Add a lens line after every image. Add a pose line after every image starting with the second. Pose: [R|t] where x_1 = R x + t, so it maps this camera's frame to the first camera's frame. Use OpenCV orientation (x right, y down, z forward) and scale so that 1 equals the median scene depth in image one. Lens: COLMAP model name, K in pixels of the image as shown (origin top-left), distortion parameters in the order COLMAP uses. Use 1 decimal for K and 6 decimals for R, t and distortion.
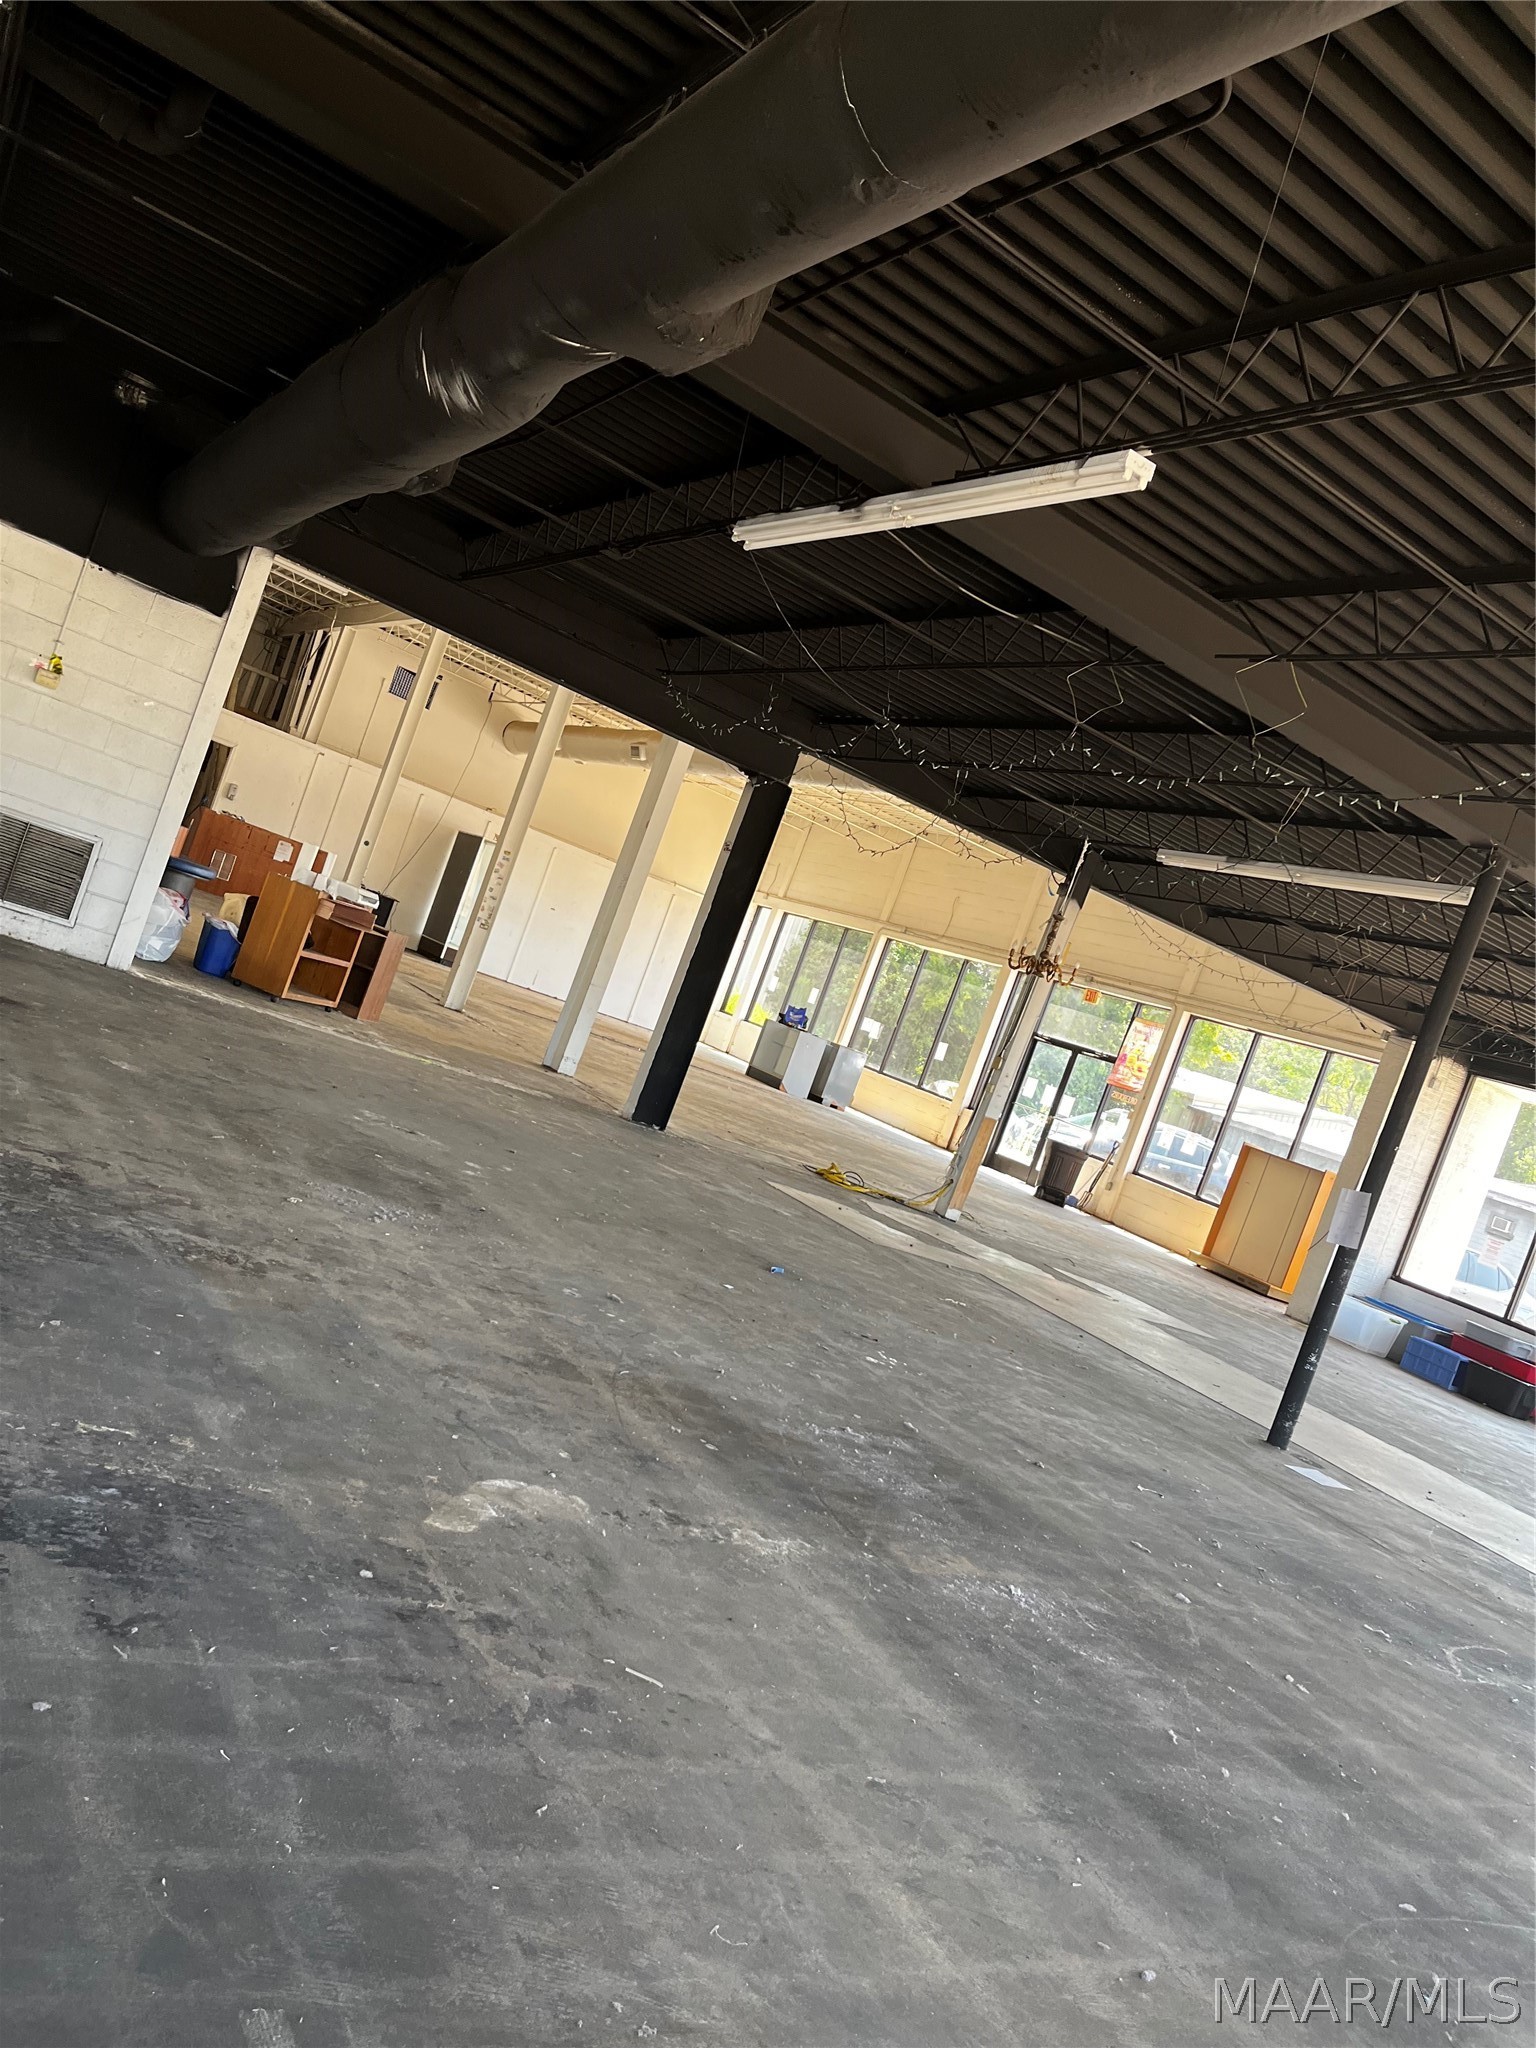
lens RADIAL K [[1554.9, 0, 768.0], [0, 1554.9, 1024.0], [0, 0, 1]] dist [0.076670, -0.091499]
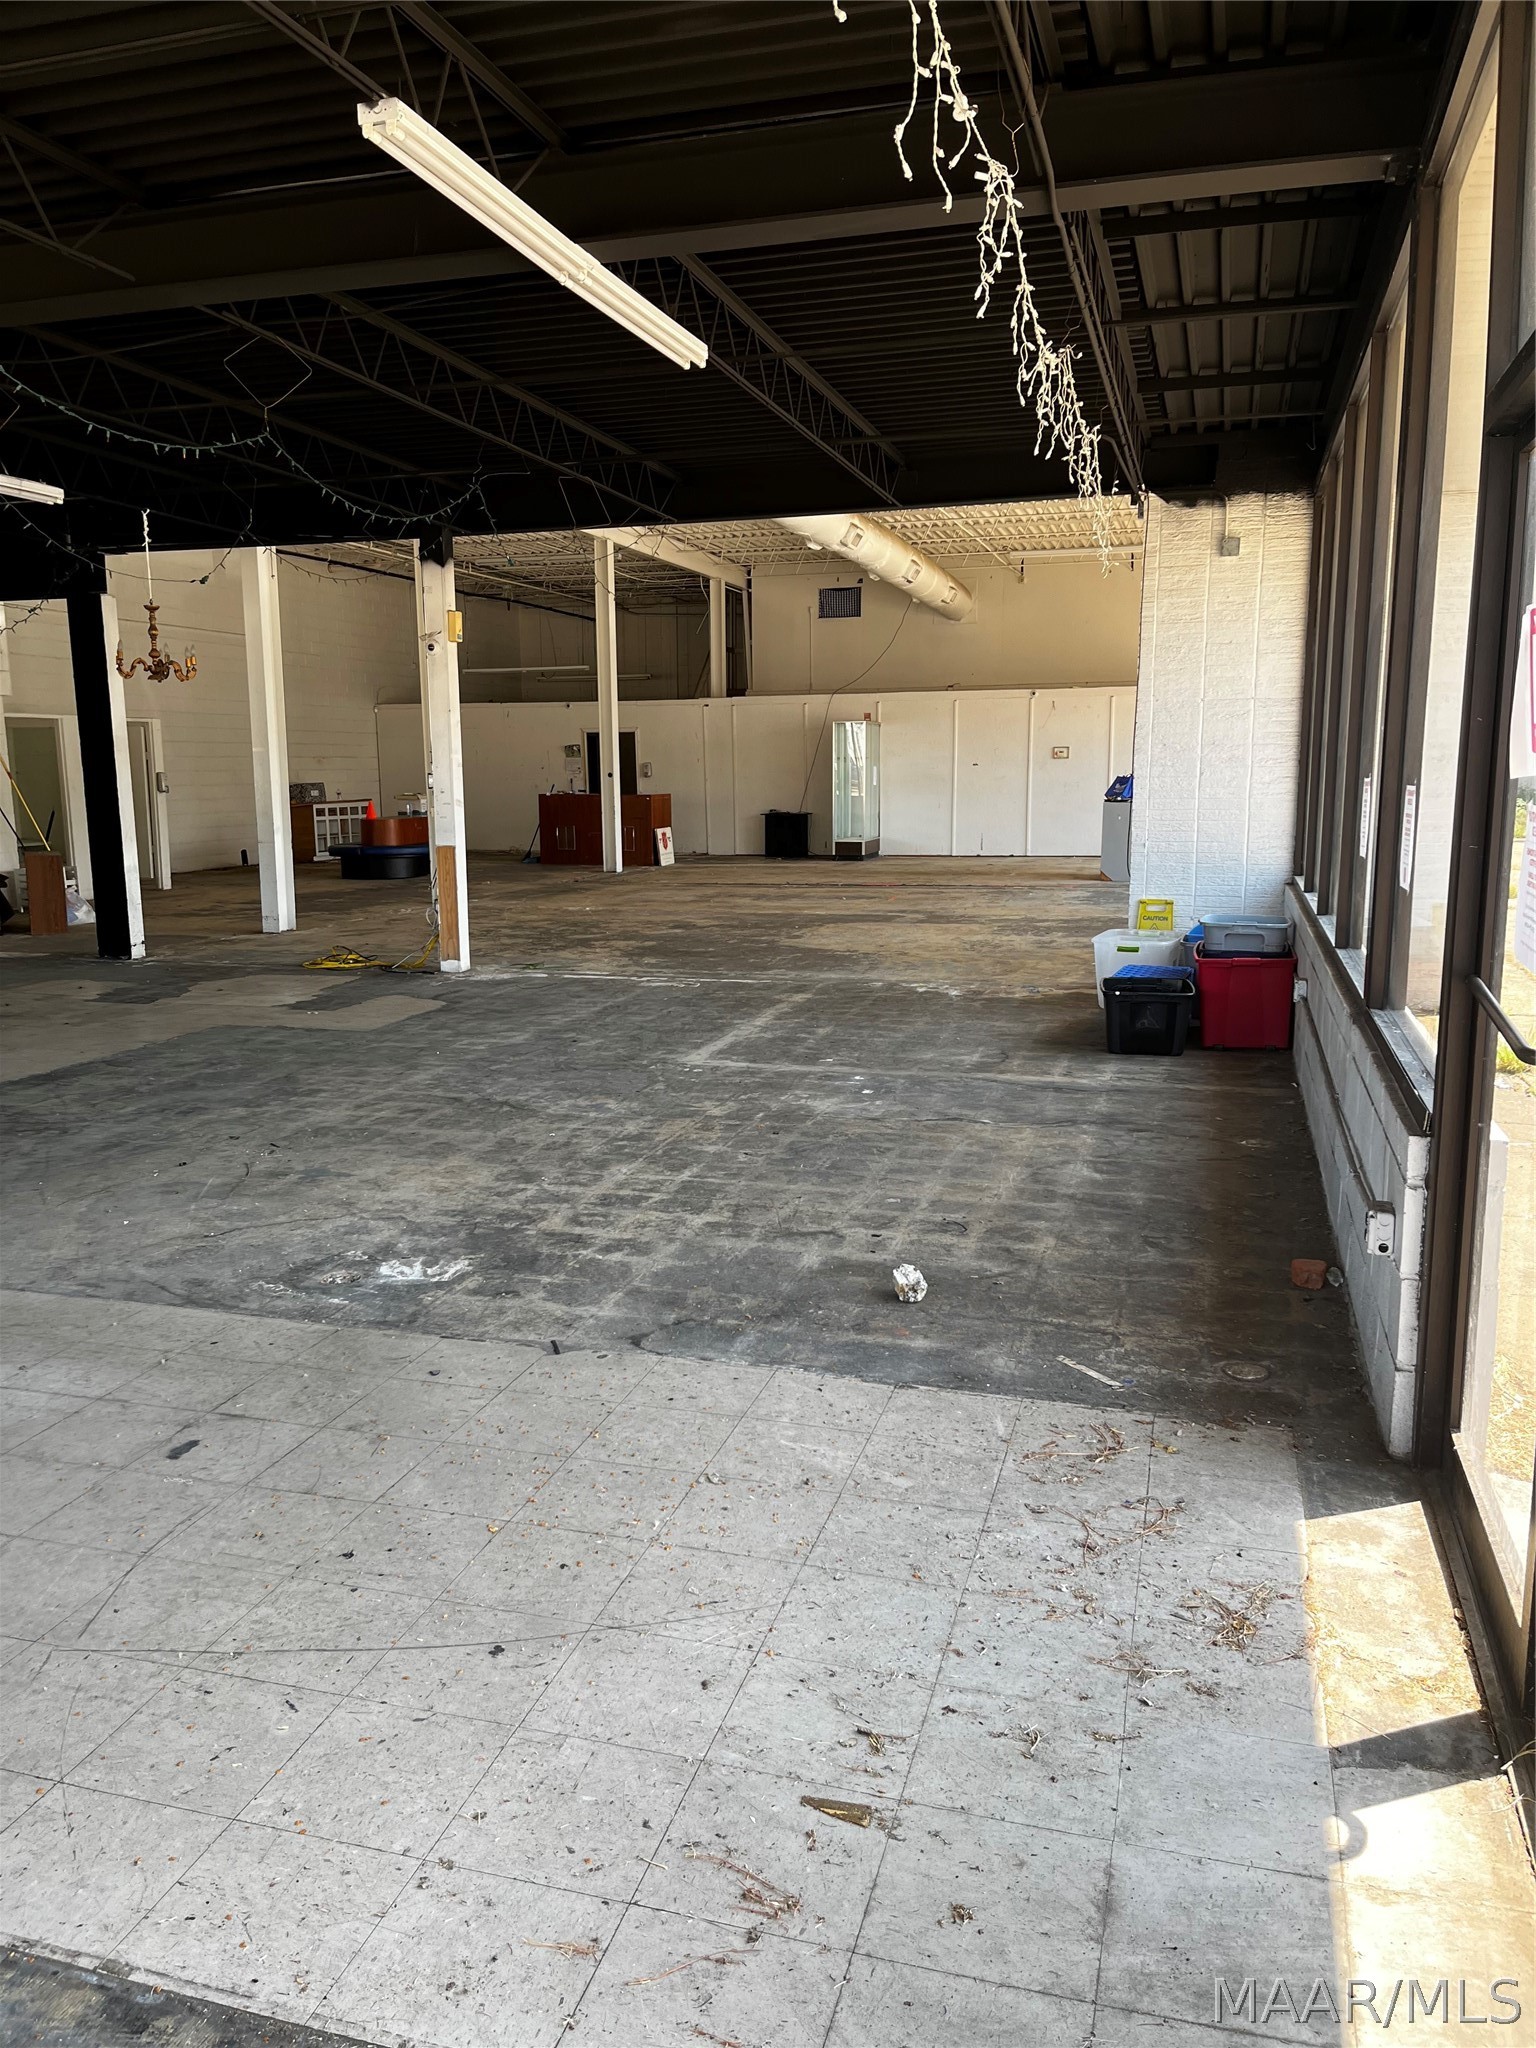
lens RADIAL K [[1552.9, 0, 763.1], [0, 1552.9, 1029.9], [0, 0, 1]] dist [0.083409, -0.112729]
pose [[0.637567, -0.229268, -0.735489, 2.466568], [0.234035, 0.967213, -0.098625, 0.811065], [0.733986, -0.109250, 0.670320, 1.565364]]
